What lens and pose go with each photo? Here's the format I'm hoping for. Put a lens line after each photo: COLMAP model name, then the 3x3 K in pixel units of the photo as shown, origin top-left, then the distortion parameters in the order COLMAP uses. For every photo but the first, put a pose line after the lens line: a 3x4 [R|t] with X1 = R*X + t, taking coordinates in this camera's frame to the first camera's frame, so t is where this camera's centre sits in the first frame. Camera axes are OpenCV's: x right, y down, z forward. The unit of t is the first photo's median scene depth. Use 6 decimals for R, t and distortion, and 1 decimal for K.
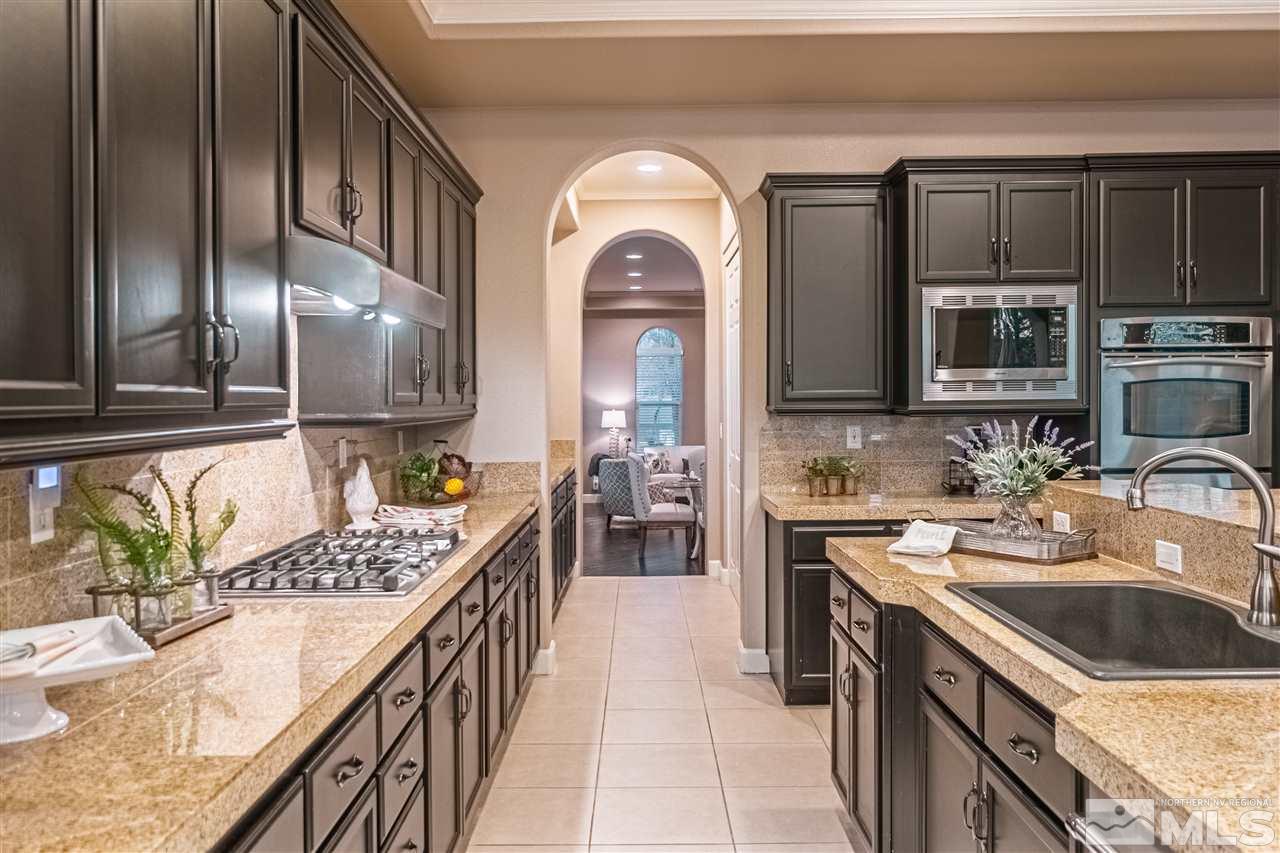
lens RADIAL K [[998.7, 0, 640.2], [0, 998.7, 420.9], [0, 0, 1]] dist [0.007592, 0.002572]
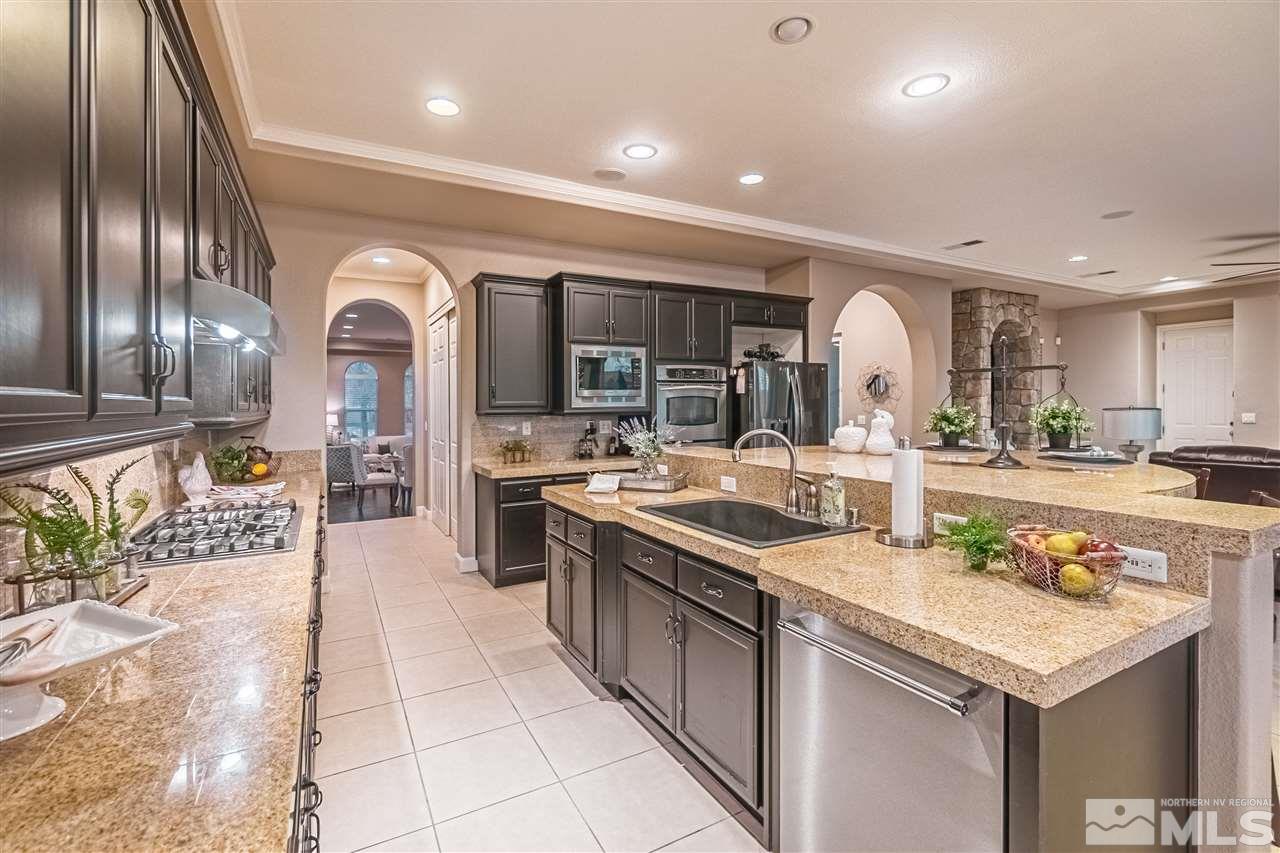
lens RADIAL K [[562.2, 0, 635.9], [0, 562.2, 413.7], [0, 0, 1]] dist [0.001177, -0.000402]
pose [[0.877701, -0.007928, 0.479142, -0.104727], [0.012583, 0.999900, -0.006507, -0.000621], [-0.479043, 0.011740, 0.877713, 0.054795]]
